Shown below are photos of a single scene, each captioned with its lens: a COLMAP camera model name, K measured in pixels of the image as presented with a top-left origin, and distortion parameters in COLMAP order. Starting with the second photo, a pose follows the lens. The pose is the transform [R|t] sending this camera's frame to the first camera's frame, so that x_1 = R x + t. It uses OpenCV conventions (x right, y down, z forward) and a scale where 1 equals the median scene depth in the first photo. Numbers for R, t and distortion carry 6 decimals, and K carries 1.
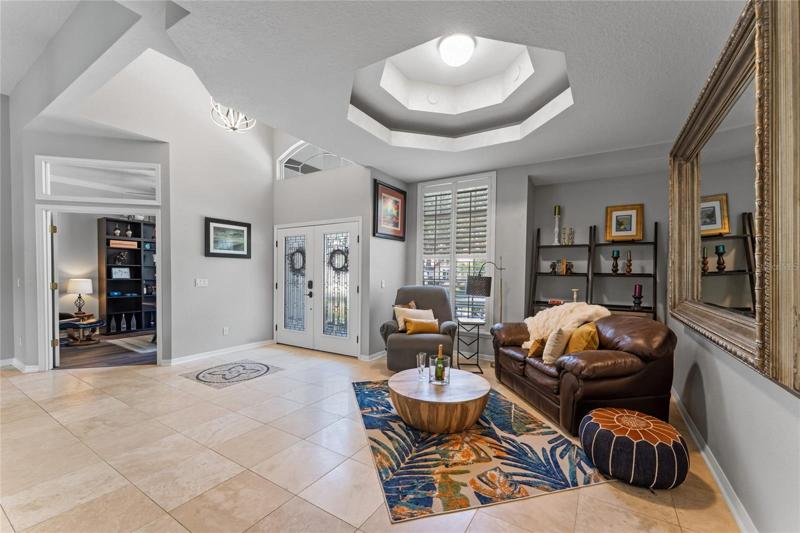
lens RADIAL K [[326.7, 0, 400.7], [0, 326.7, 274.3], [0, 0, 1]] dist [0.001453, 0.000031]
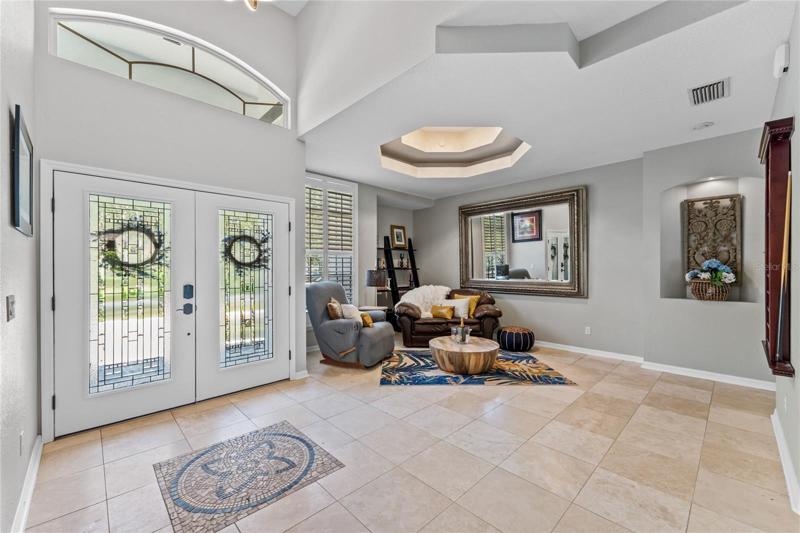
lens RADIAL K [[326.7, 0, 400.1], [0, 326.7, 263.0], [0, 0, 1]] dist [0.001453, 0.000031]
pose [[0.237744, 0.006418, 0.971307, -0.937715], [0.009368, 0.999917, -0.008900, -0.011659], [-0.971283, 0.011215, 0.237664, 0.633383]]
